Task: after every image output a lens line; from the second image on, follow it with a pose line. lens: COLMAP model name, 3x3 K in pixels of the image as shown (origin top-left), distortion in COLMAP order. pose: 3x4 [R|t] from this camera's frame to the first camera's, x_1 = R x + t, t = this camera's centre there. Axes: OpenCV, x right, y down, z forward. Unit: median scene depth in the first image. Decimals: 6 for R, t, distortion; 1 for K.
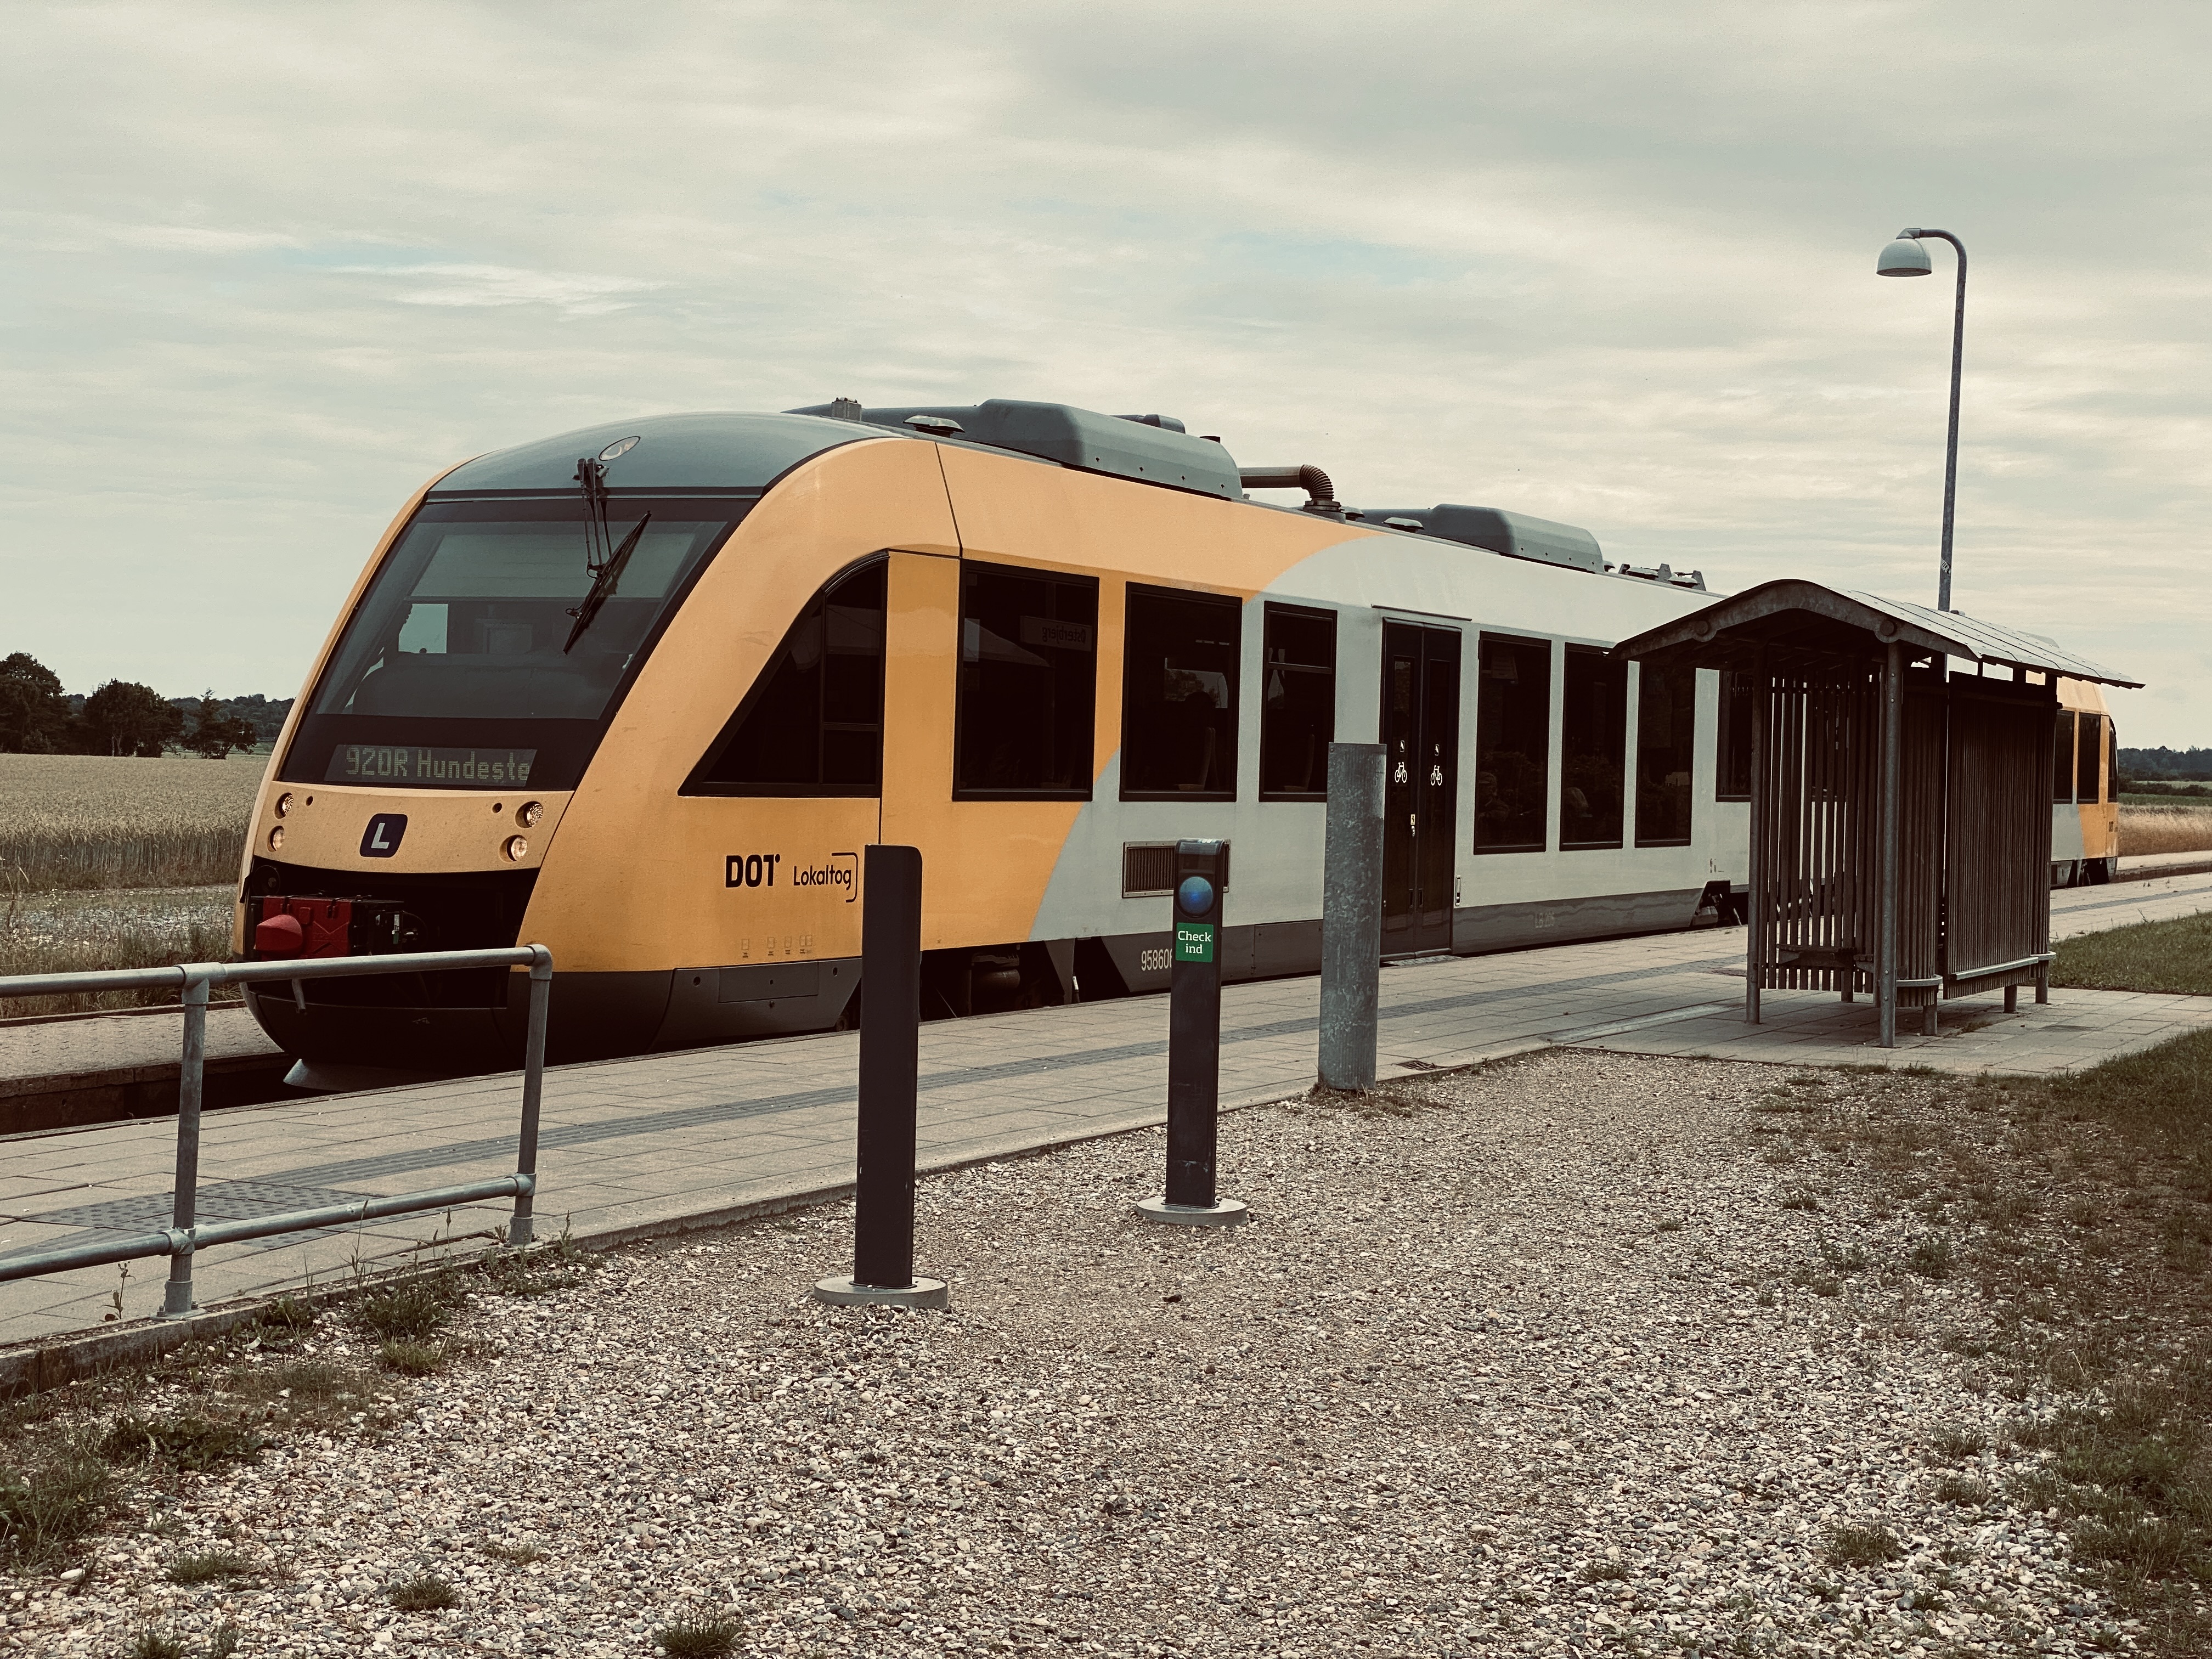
lens RADIAL K [[3376.6, 0, 1106.0], [0, 3376.6, 829.5], [0, 0, 1]] dist [0.122648, -0.038813]
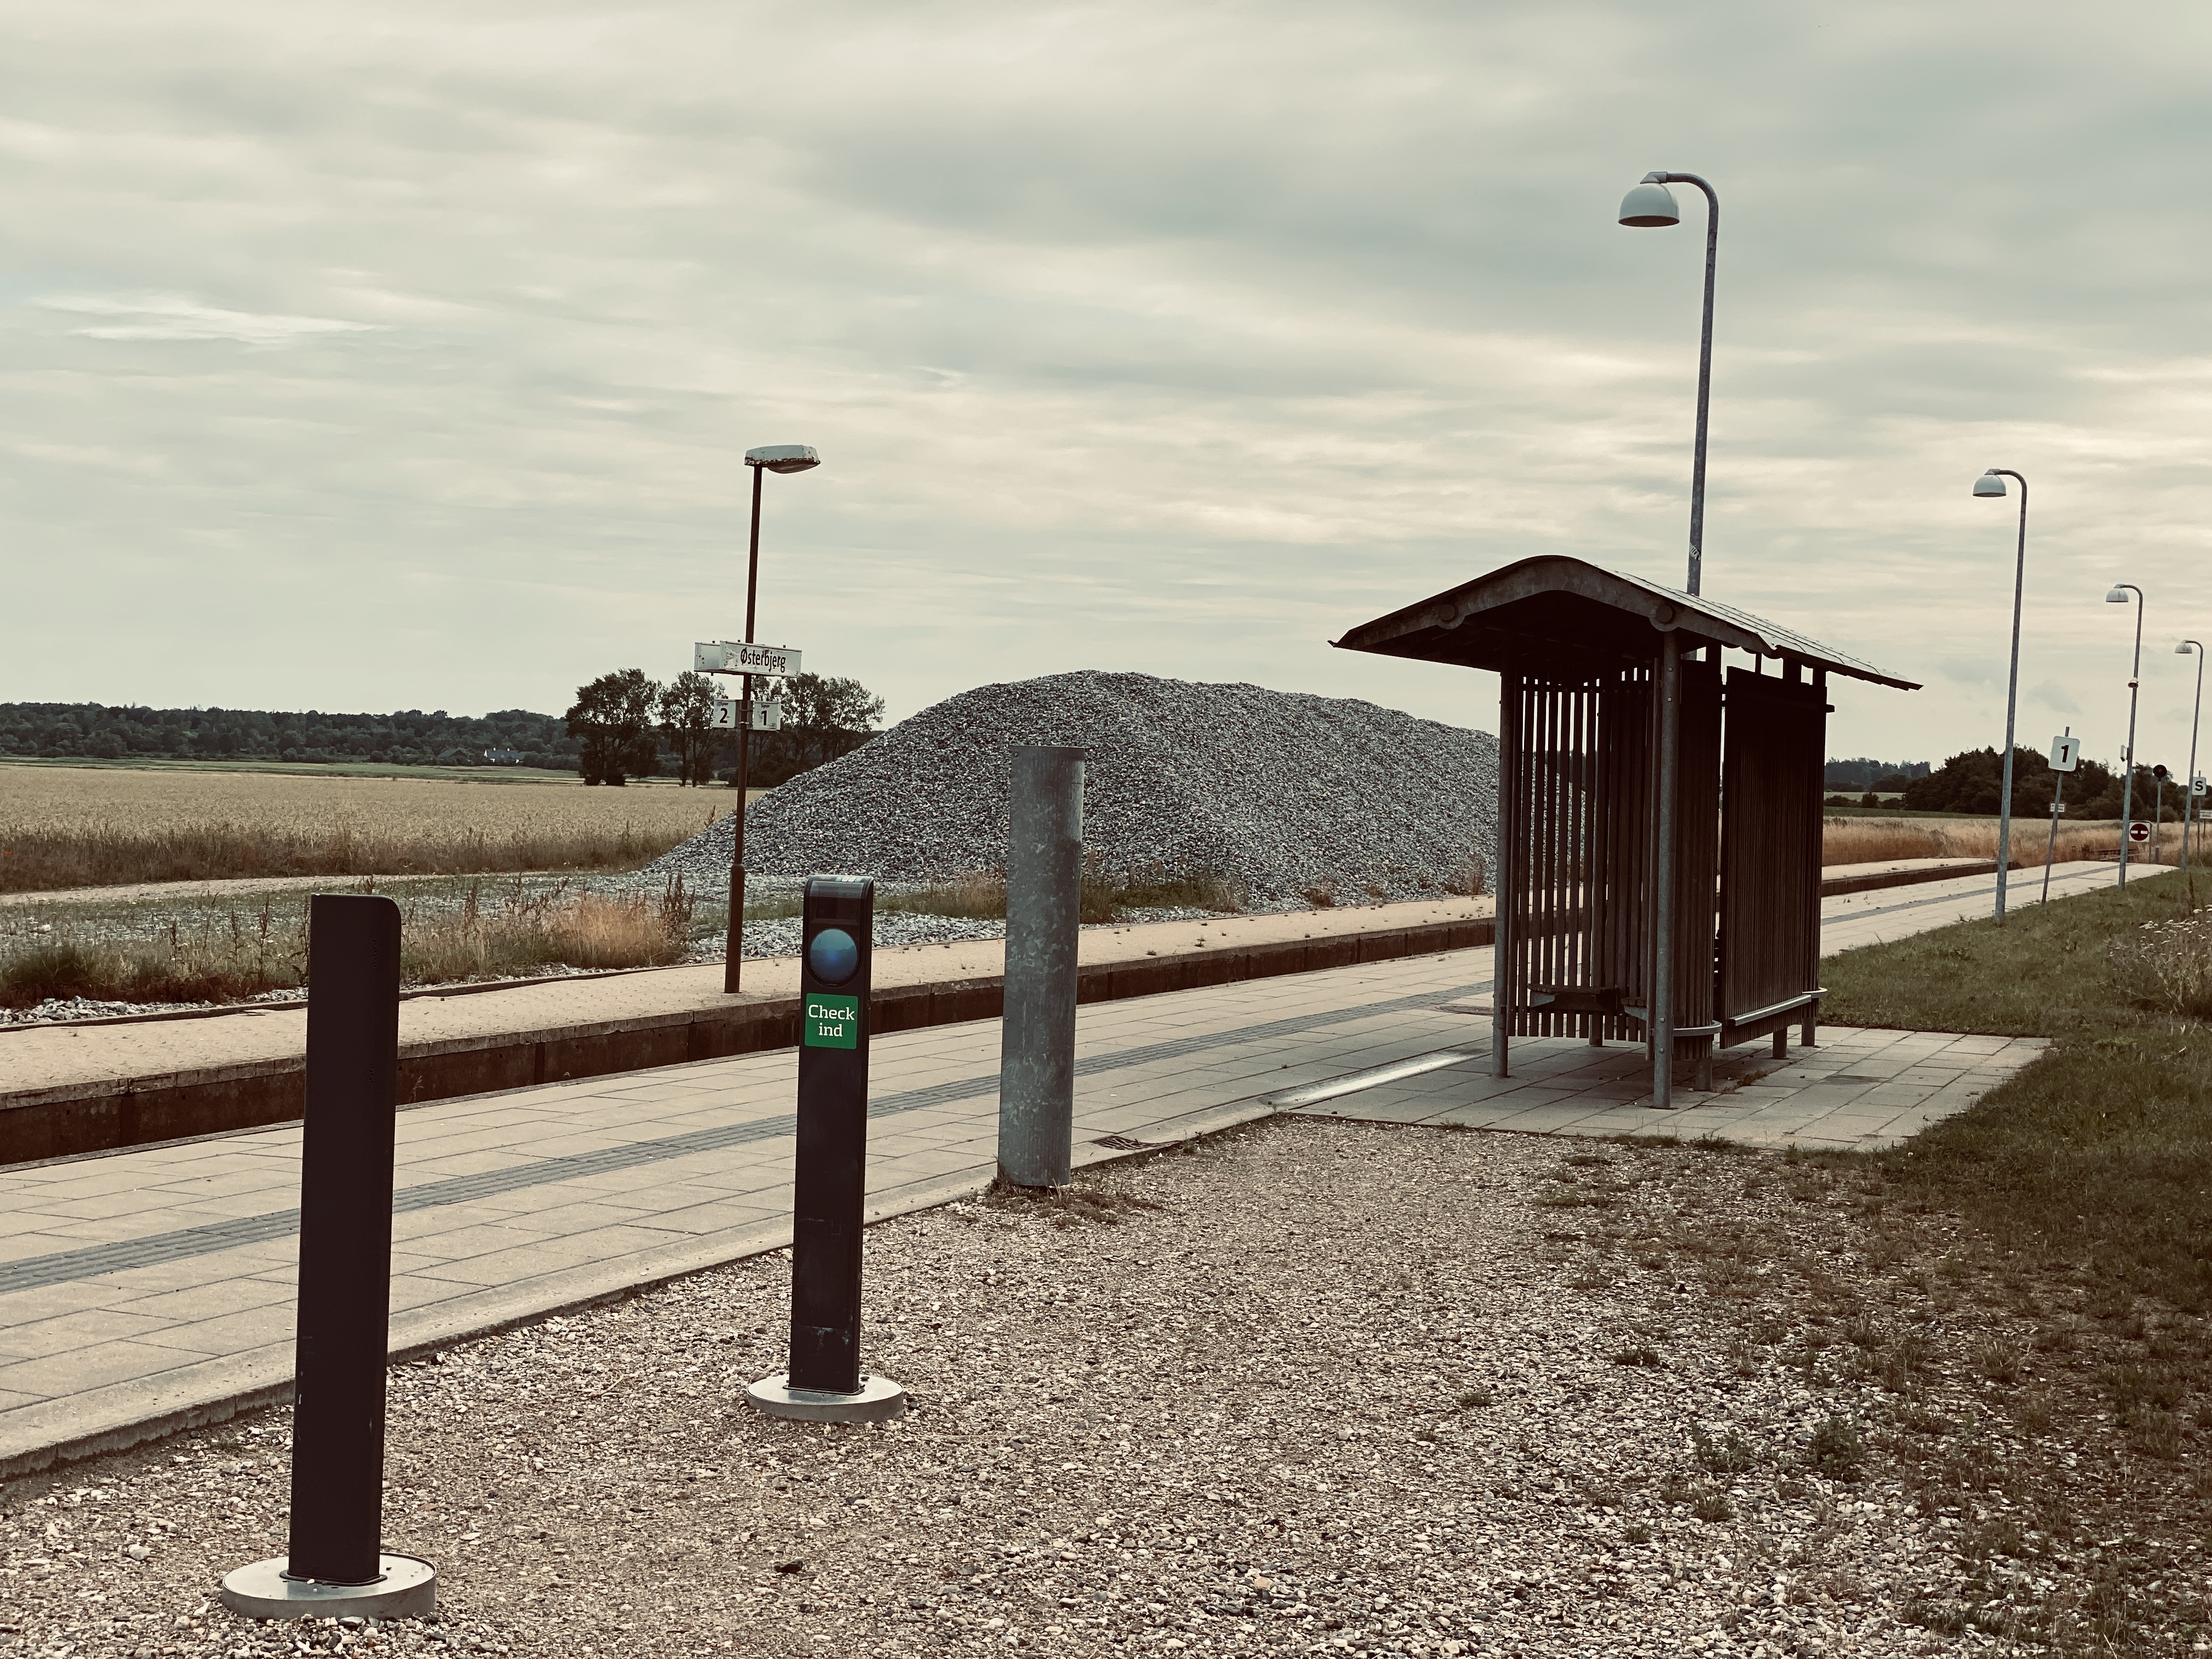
lens RADIAL K [[3376.6, 0, 1106.0], [0, 3376.6, 829.5], [0, 0, 1]] dist [0.122648, -0.038813]
pose [[0.995174, 0.001314, 0.098116, 0.010284], [-0.001085, 0.999997, -0.002383, -0.004097], [-0.098119, 0.002265, 0.995172, 0.208698]]
